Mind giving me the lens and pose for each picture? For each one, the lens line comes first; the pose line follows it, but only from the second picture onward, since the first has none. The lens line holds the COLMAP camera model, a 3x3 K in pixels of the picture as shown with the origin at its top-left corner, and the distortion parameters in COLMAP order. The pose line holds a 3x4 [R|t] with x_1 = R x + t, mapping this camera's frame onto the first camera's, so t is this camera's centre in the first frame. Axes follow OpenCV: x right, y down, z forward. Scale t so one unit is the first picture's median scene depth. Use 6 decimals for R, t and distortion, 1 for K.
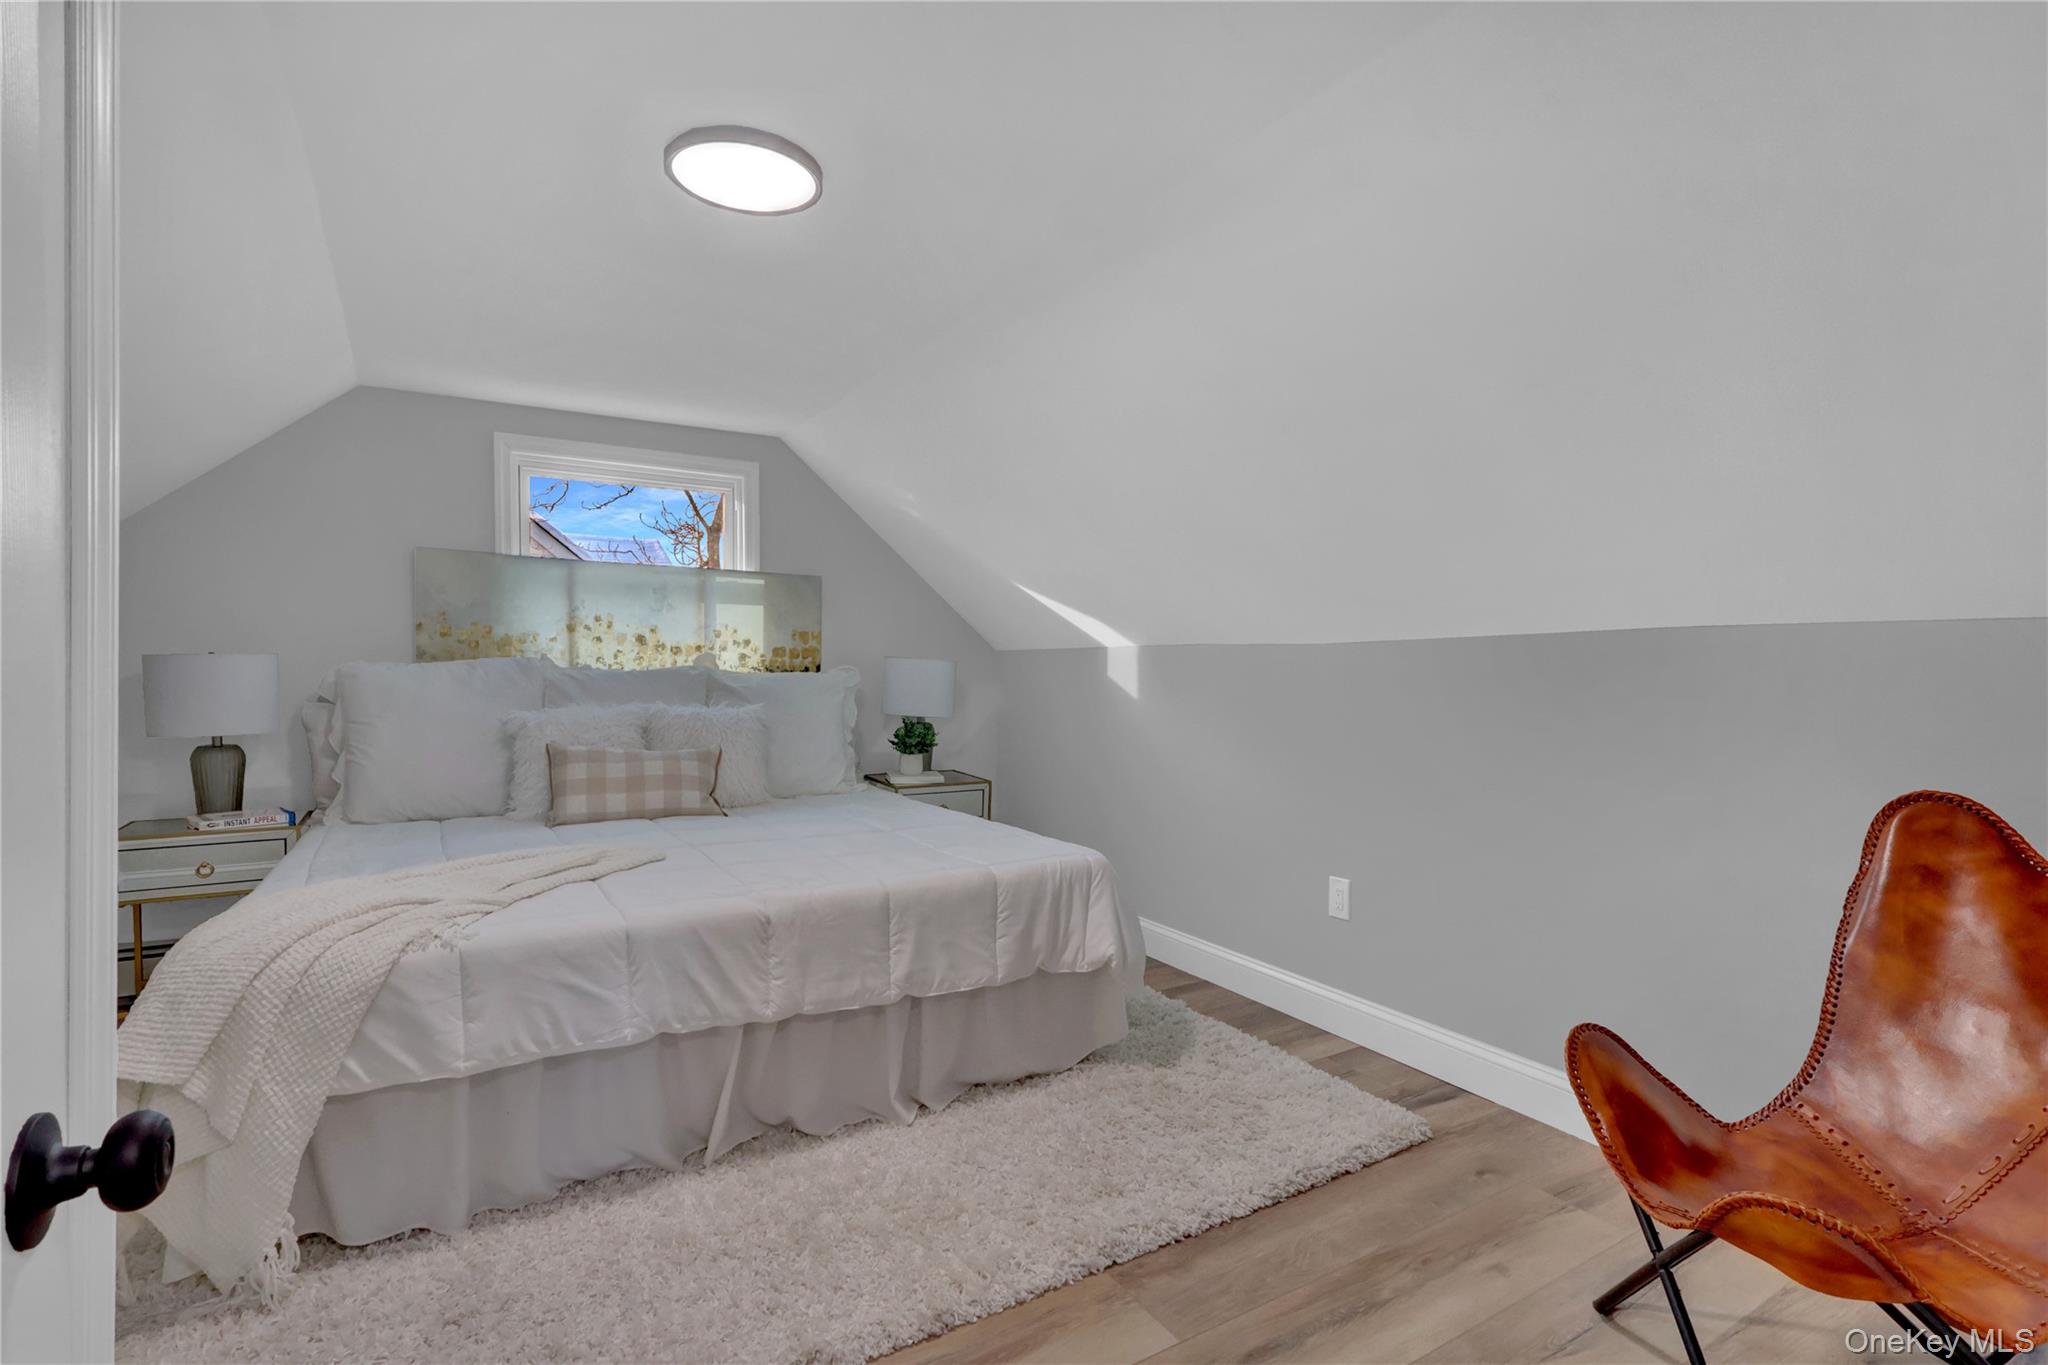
lens RADIAL K [[953.7, 0, 1020.6], [0, 953.7, 703.8], [0, 0, 1]] dist [-0.000807, 0.000222]
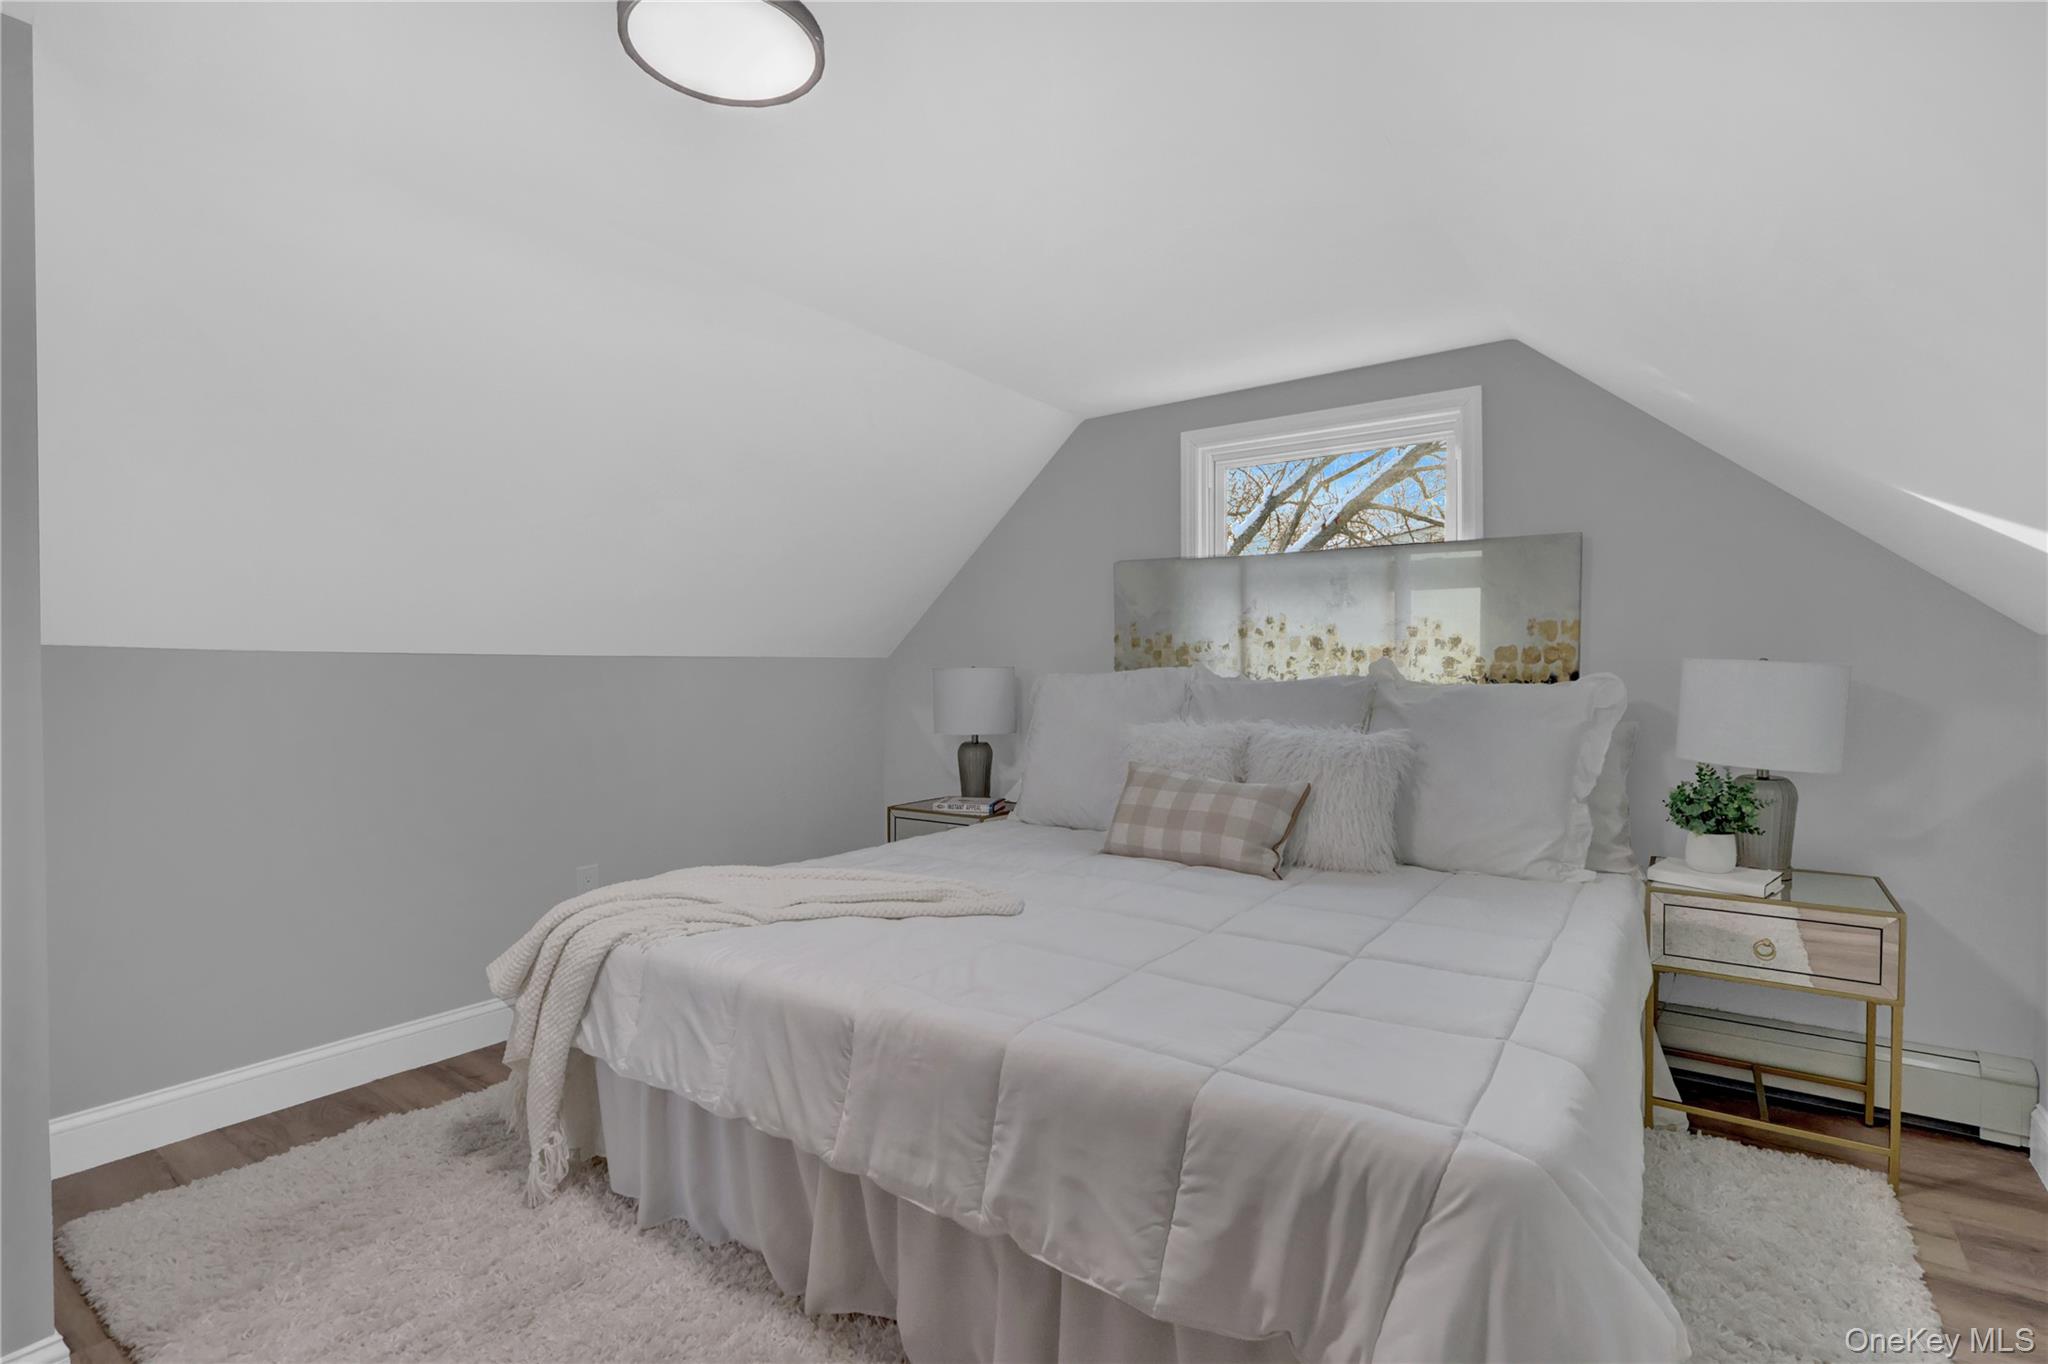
lens RADIAL K [[959.2, 0, 1024.0], [0, 959.2, 682.0], [0, 0, 1]] dist [-0.001640, 0.000086]
pose [[0.400232, 0.001708, -0.916412, 0.354189], [-0.029607, 0.999500, -0.011067, -0.025192], [0.915935, 0.031562, 0.400083, 0.630344]]
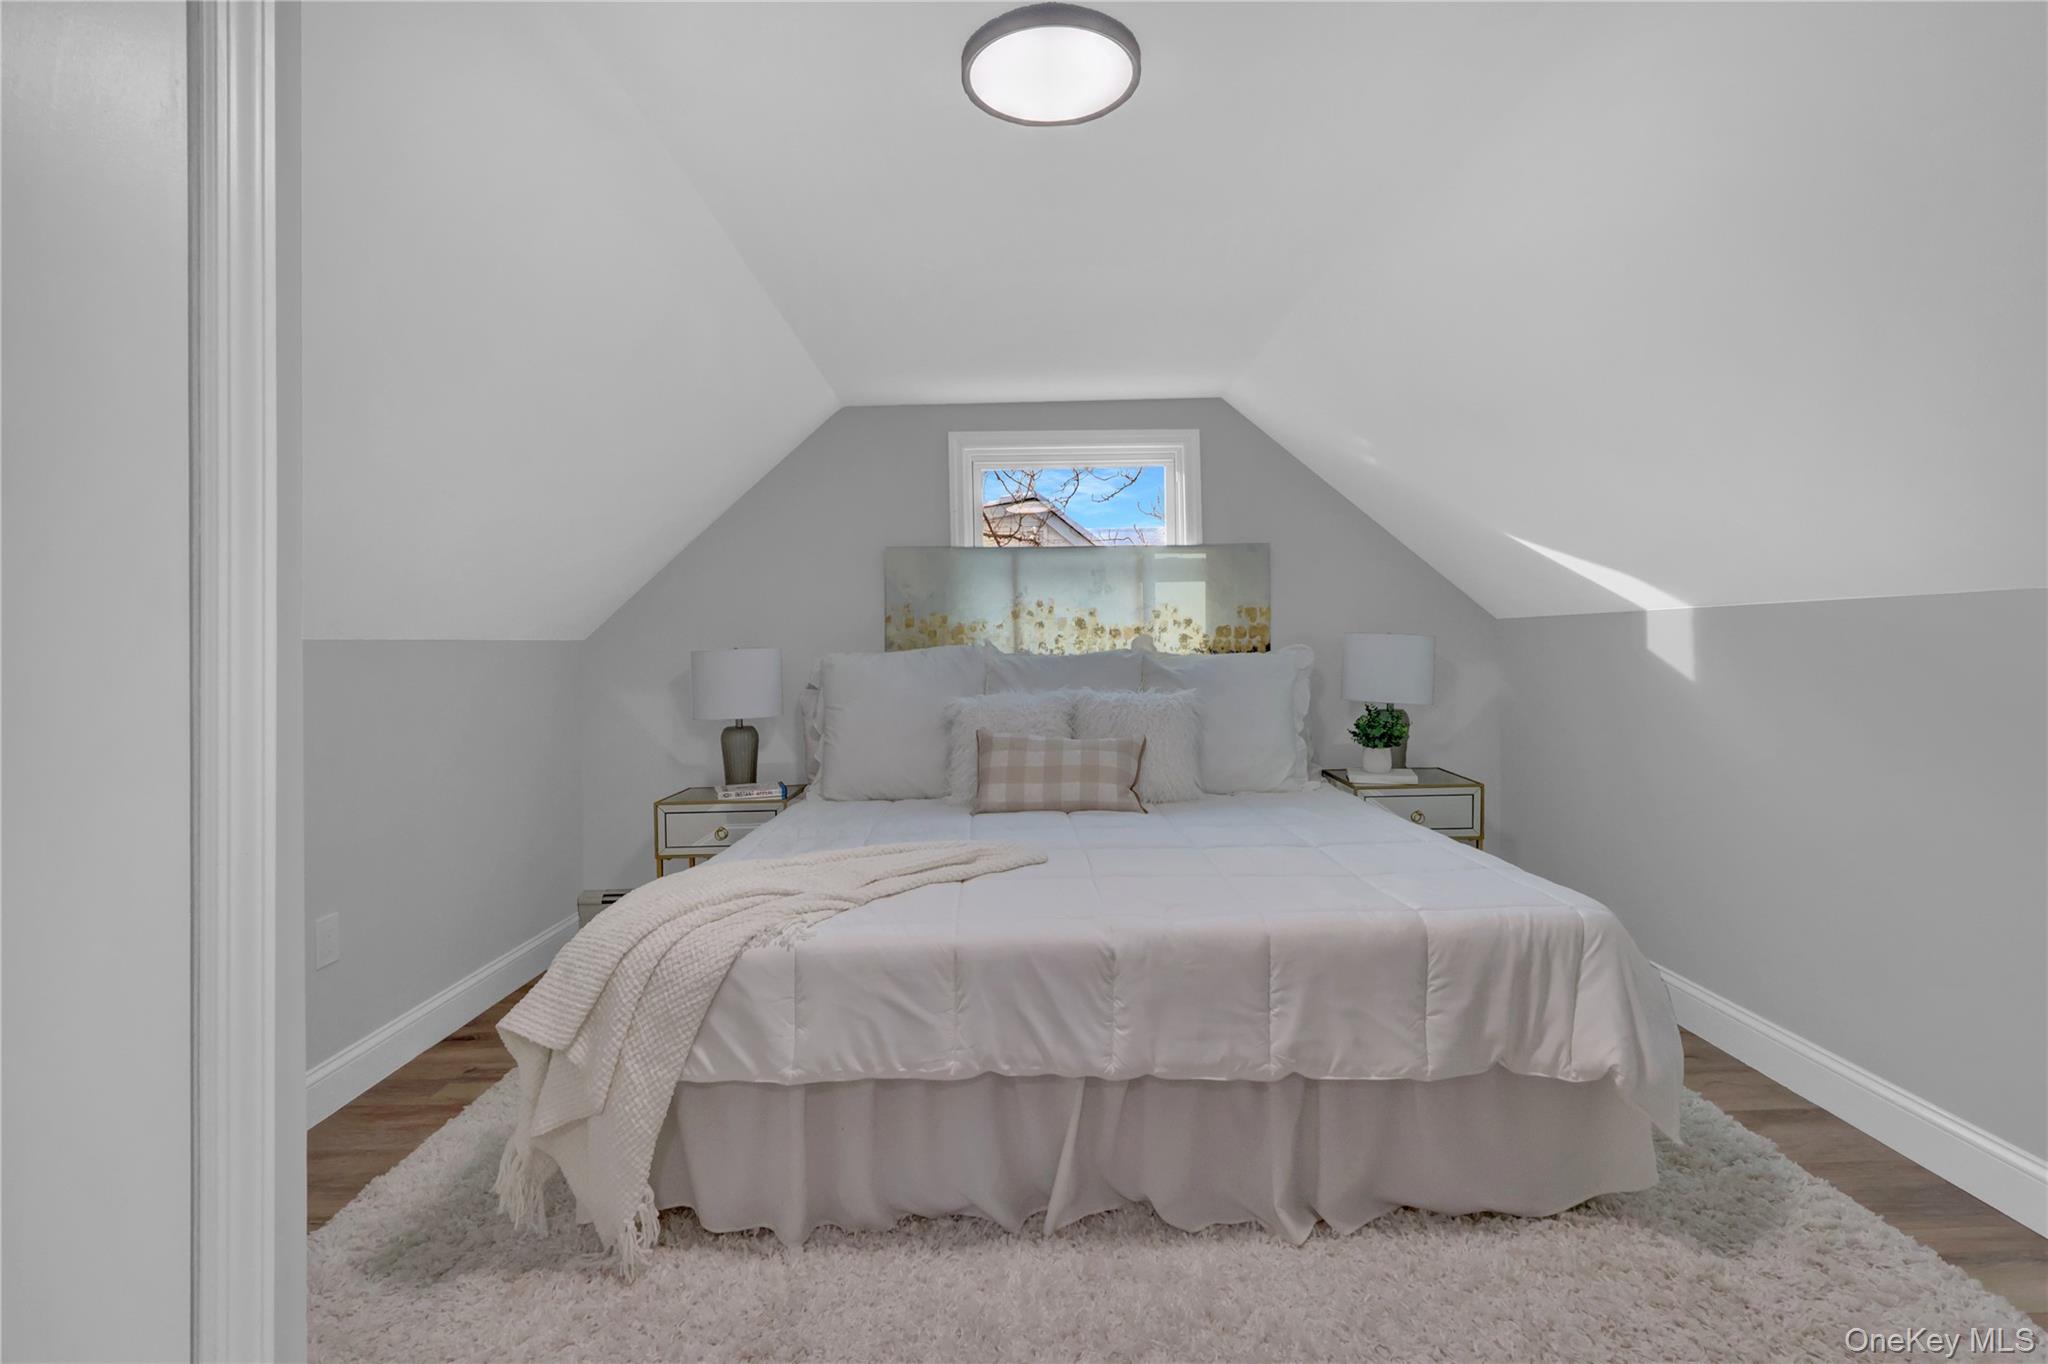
lens RADIAL K [[957.8, 0, 1033.1], [0, 957.8, 655.3], [0, 0, 1]] dist [-0.002182, 0.000374]
pose [[0.861797, -0.020539, -0.506838, 0.080822], [0.006104, 0.999527, -0.030127, -0.007487], [0.507217, 0.022870, 0.861515, 0.183267]]
